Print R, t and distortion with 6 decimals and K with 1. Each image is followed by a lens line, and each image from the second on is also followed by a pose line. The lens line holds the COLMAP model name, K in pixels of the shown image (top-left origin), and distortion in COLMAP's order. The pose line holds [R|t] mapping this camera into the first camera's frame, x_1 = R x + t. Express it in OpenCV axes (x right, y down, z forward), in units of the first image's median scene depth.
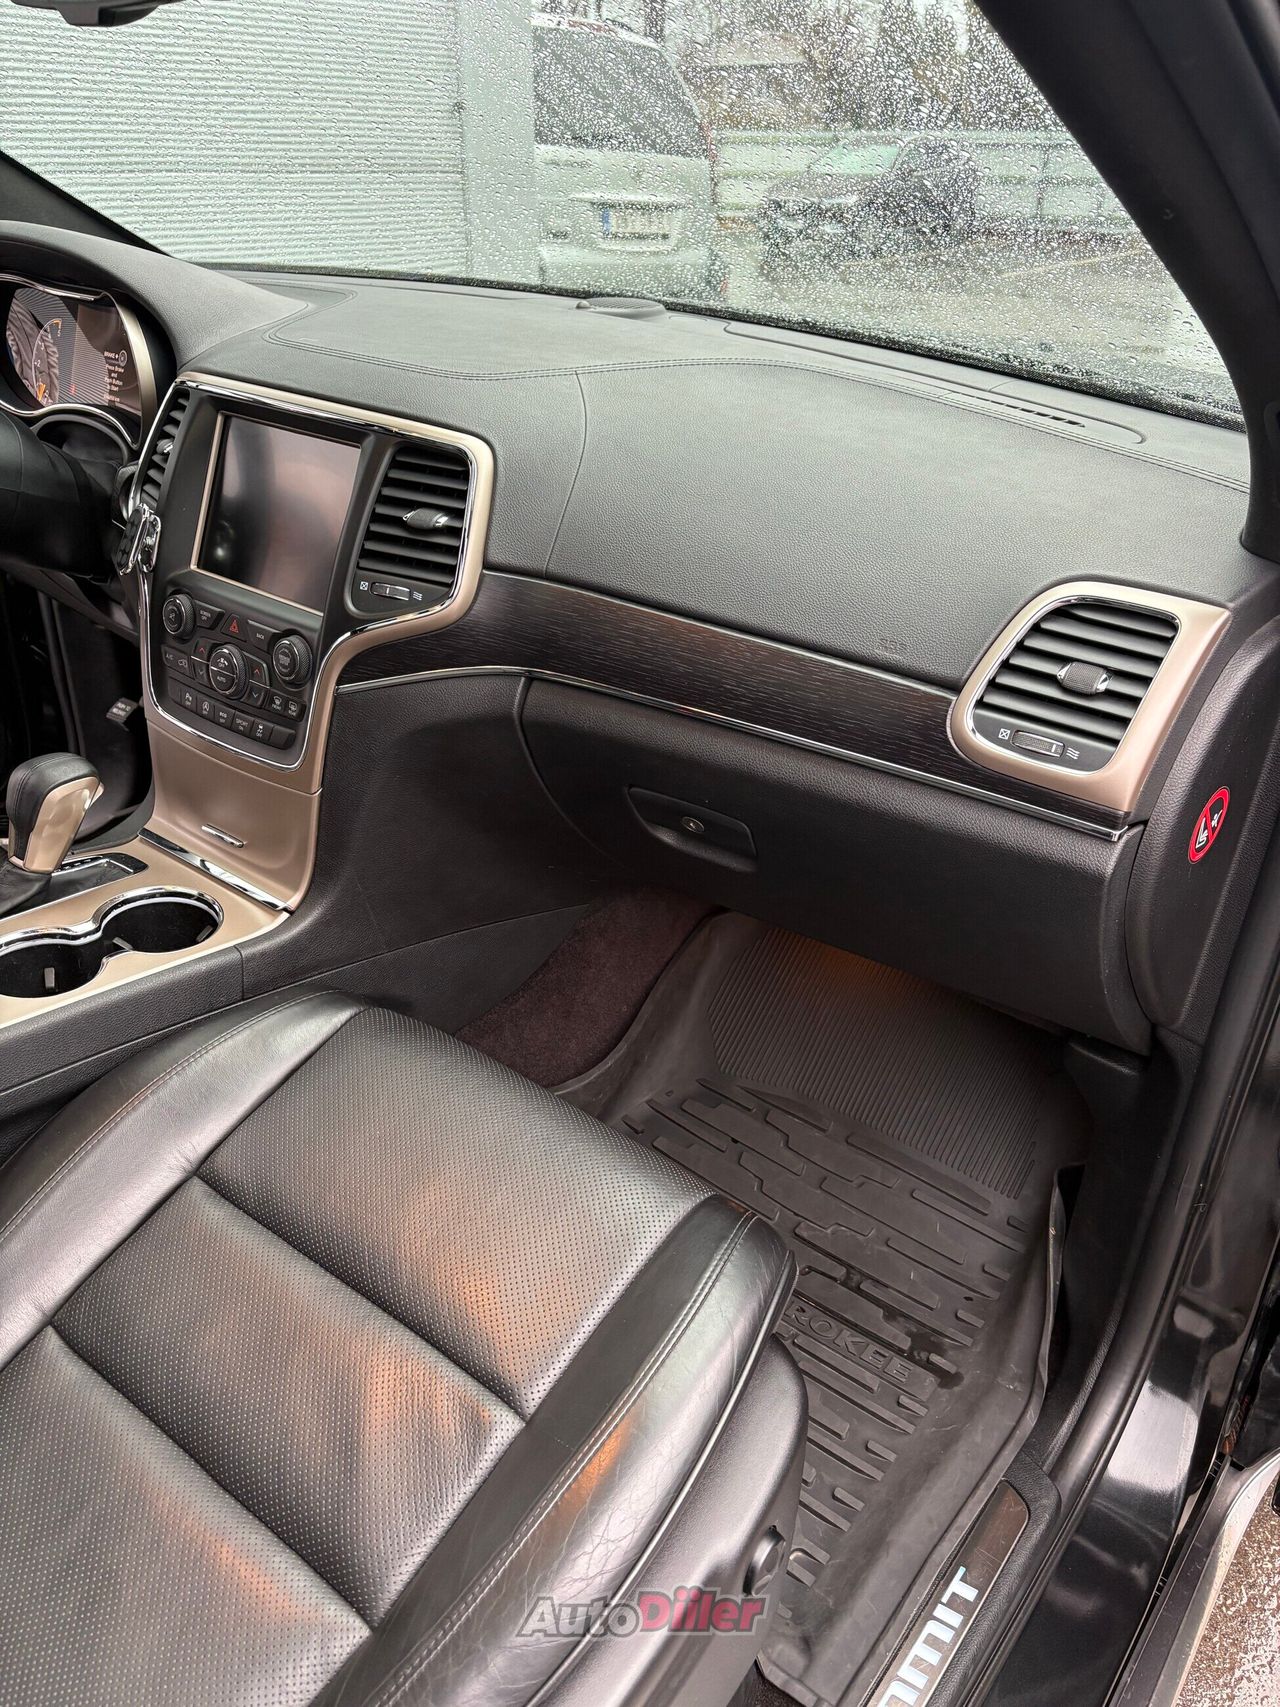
lens RADIAL K [[1294.0, 0, 640.0], [0, 1294.0, 853.5], [0, 0, 1]] dist [0.014481, -0.002270]
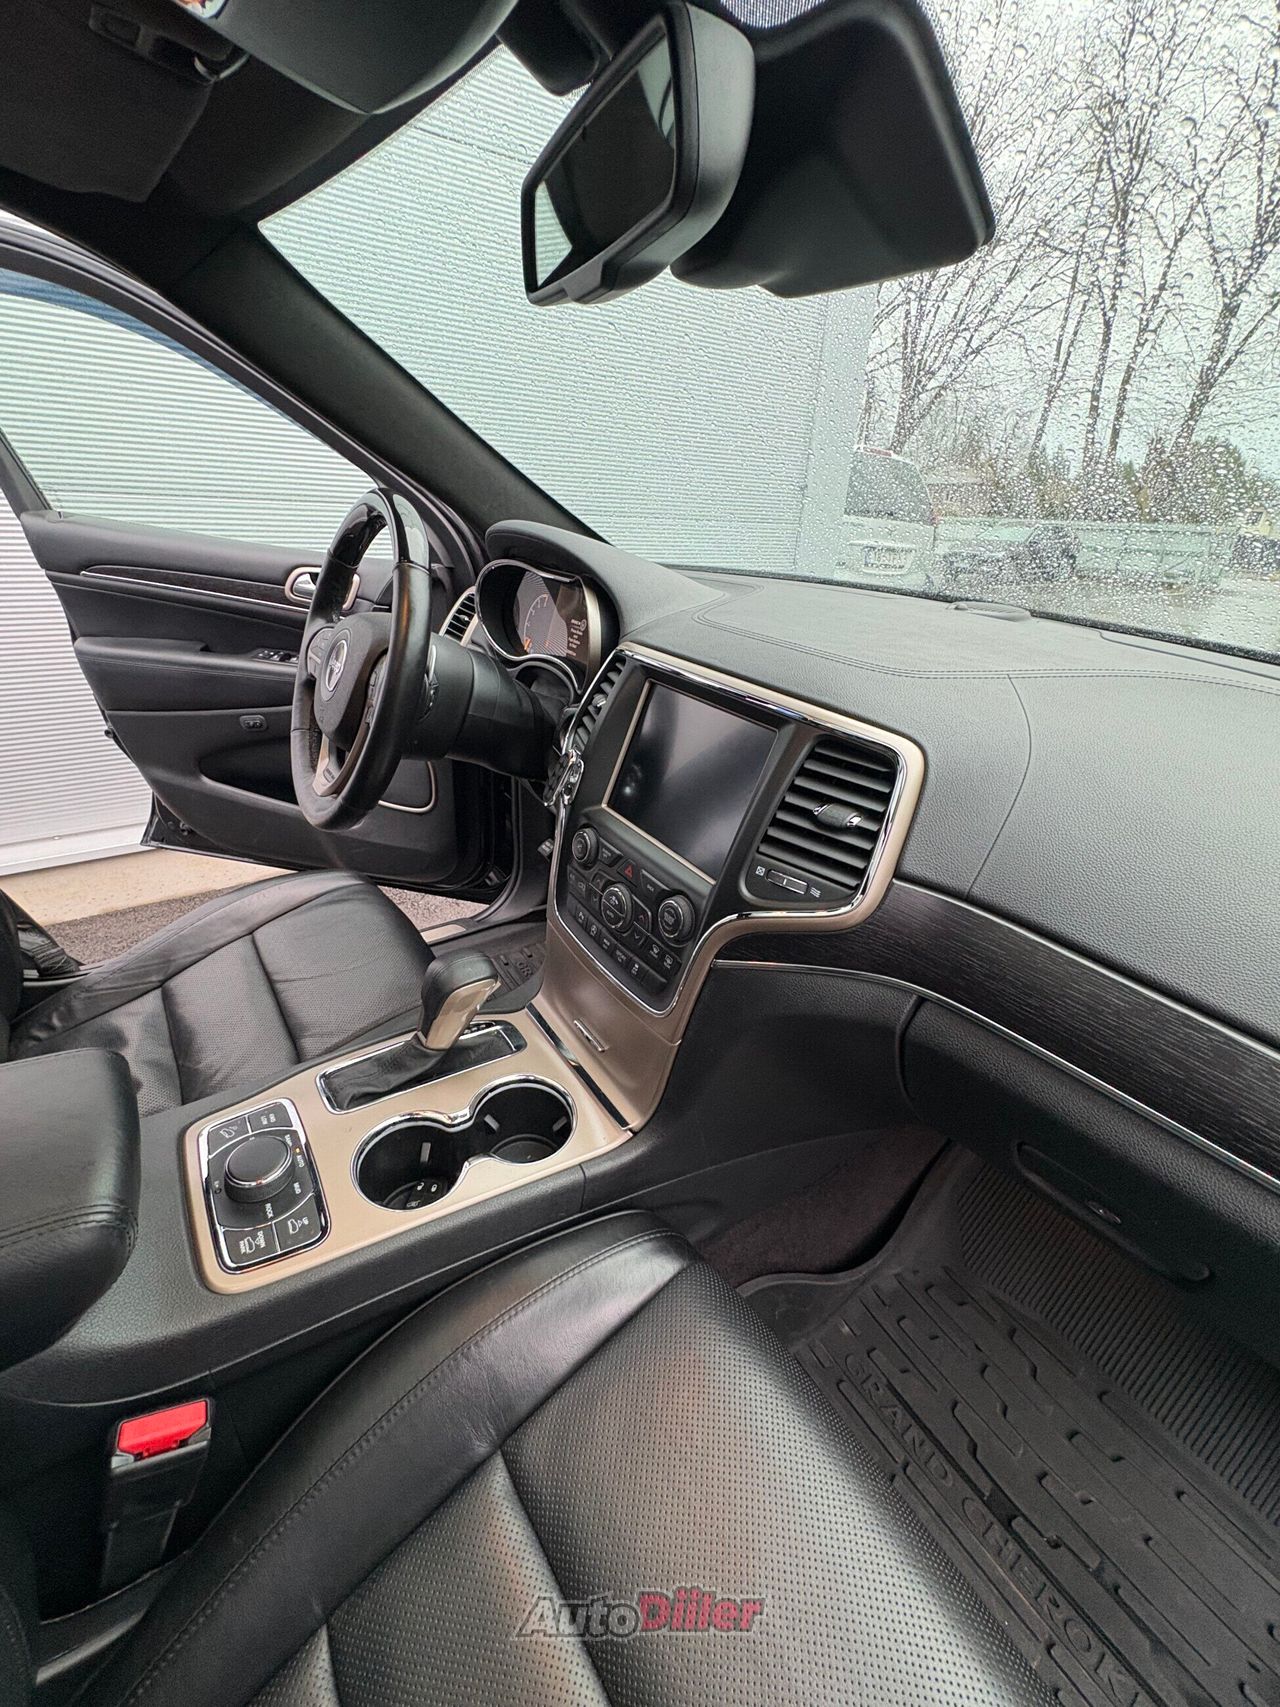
lens RADIAL K [[682.2, 0, 640.0], [0, 682.2, 853.5], [0, 0, 1]] dist [0.008070, -0.000416]
pose [[0.954695, 0.153429, -0.254985, -0.155173], [-0.164851, 0.986029, -0.023911, -0.175571], [0.247754, 0.064862, 0.966649, 0.430970]]
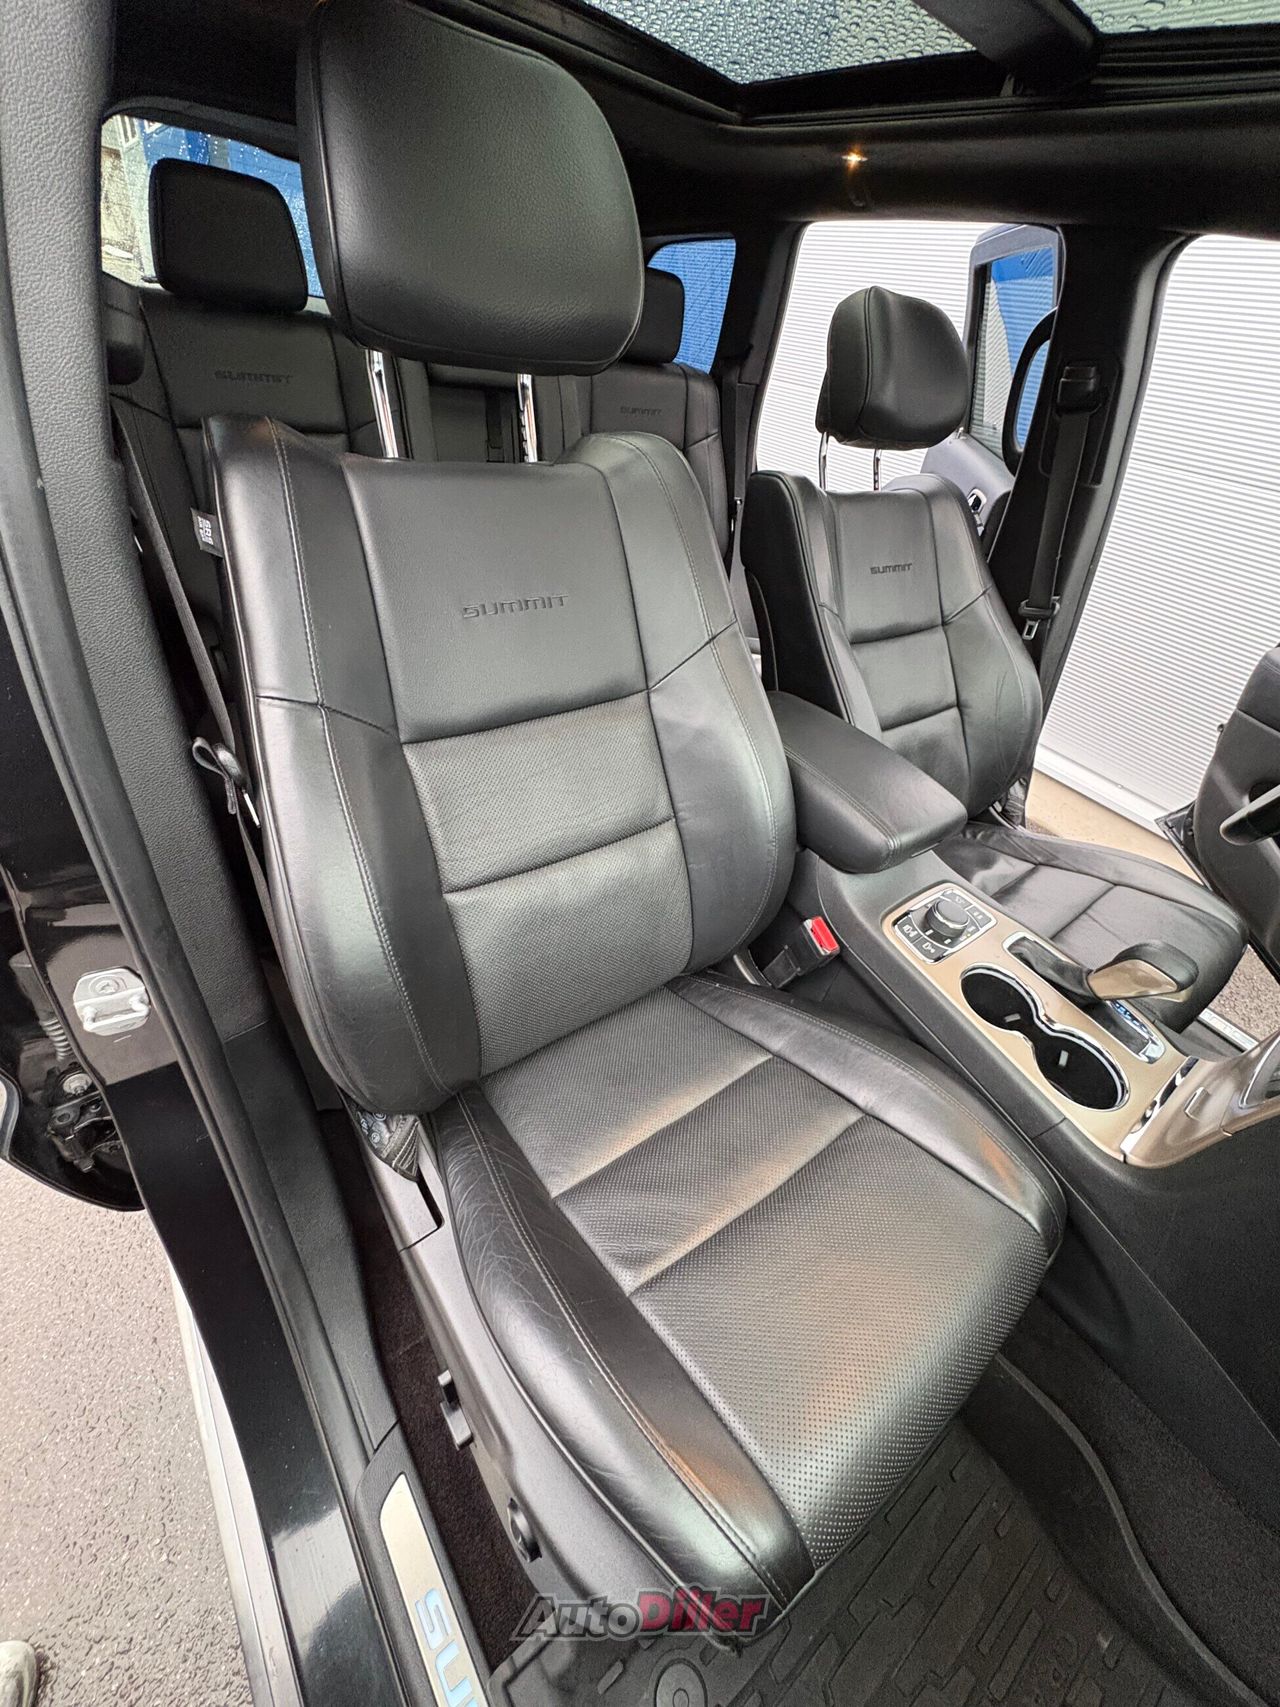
lens RADIAL K [[682.2, 0, 640.0], [0, 682.2, 853.5], [0, 0, 1]] dist [0.008070, -0.000416]
pose [[-0.258186, 0.532290, -0.806230, 0.180746], [-0.609435, 0.557793, 0.563432, -0.185071], [0.749619, 0.636816, 0.180382, 0.404202]]
